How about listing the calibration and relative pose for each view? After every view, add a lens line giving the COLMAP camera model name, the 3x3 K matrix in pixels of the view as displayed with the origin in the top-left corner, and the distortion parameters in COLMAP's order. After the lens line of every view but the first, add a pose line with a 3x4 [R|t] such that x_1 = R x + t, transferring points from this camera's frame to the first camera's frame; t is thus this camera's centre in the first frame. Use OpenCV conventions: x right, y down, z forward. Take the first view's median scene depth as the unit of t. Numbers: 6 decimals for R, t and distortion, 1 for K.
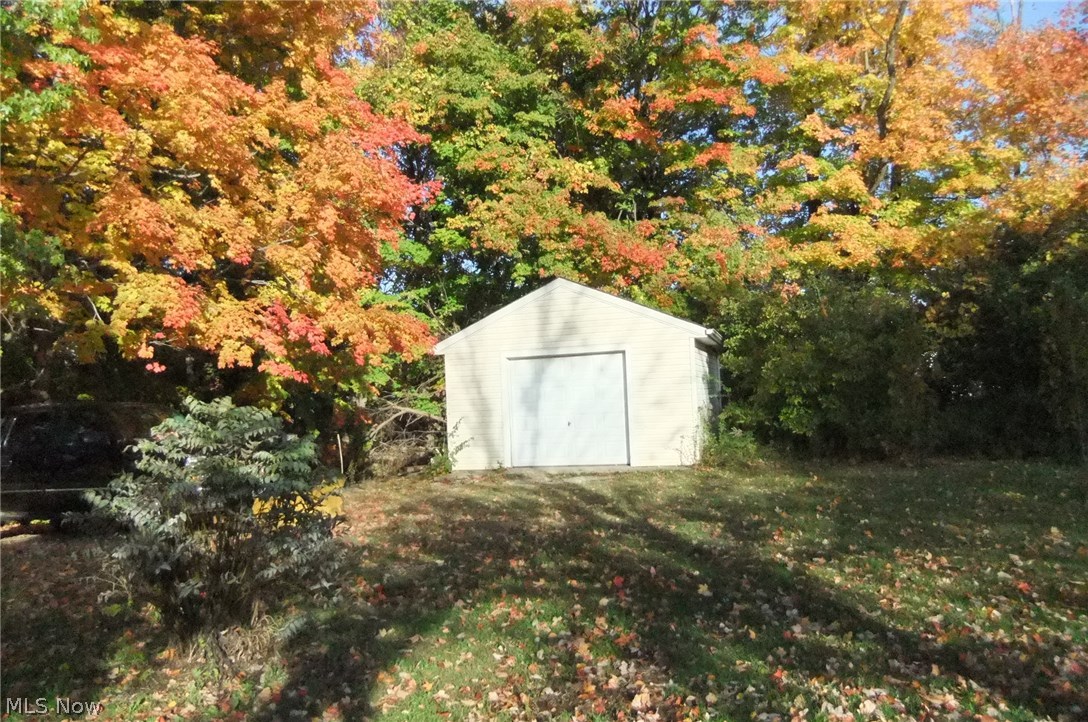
lens RADIAL K [[839.7, 0, 544.0], [0, 839.7, 361.0], [0, 0, 1]] dist [-0.007070, -0.003878]
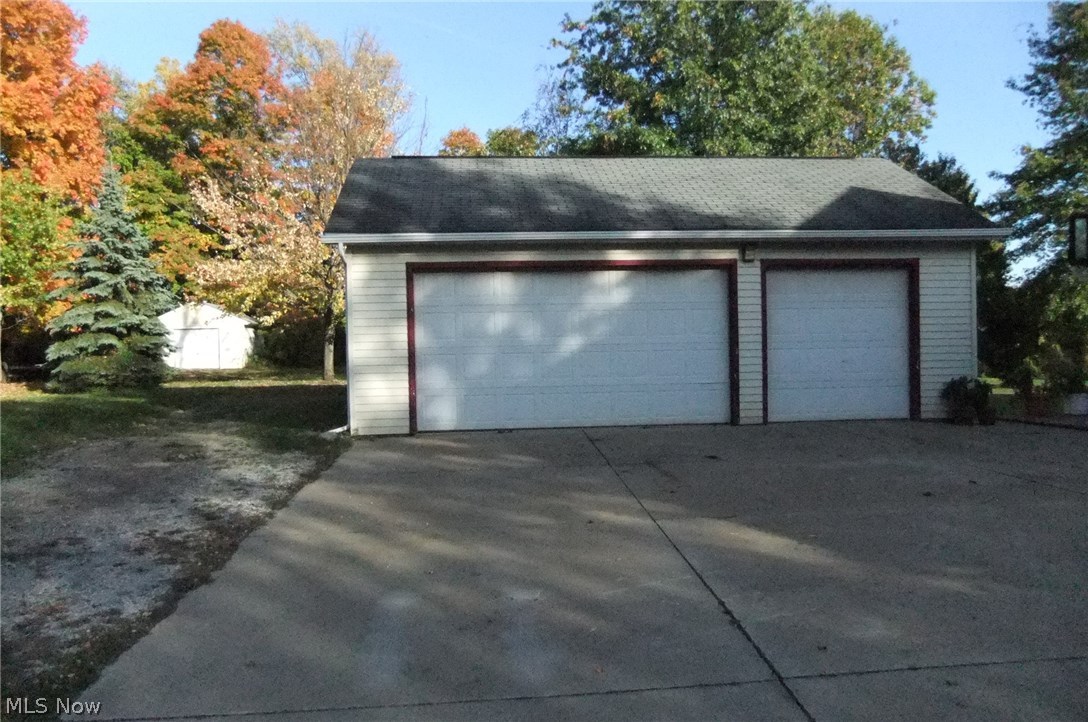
lens RADIAL K [[839.7, 0, 544.0], [0, 839.7, 361.0], [0, 0, 1]] dist [-0.007070, -0.003878]
pose [[0.914741, 0.031342, 0.402823, -0.020538], [-0.060590, 0.996354, 0.060068, -0.100865], [-0.399471, -0.079354, 0.913305, -1.462769]]
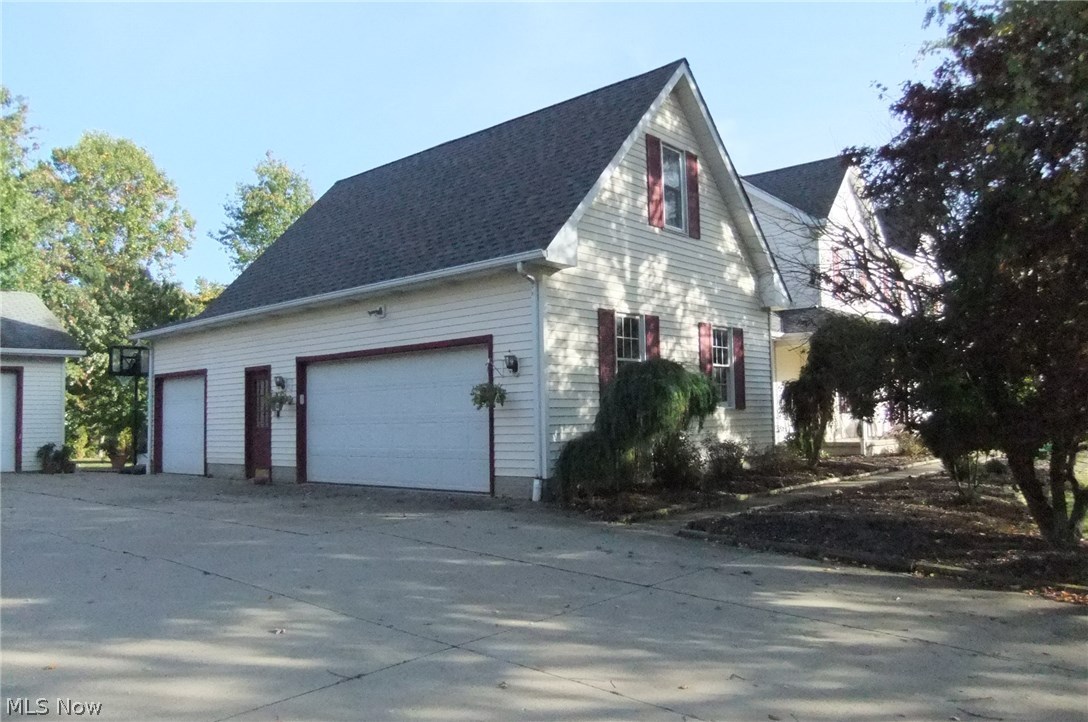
lens RADIAL K [[839.7, 0, 544.0], [0, 839.7, 361.0], [0, 0, 1]] dist [-0.007070, -0.003878]
pose [[0.405455, 0.110155, 0.907454, -0.324665], [-0.062215, 0.993736, -0.092831, -0.124453], [-0.911995, -0.018819, 0.409769, -2.605291]]
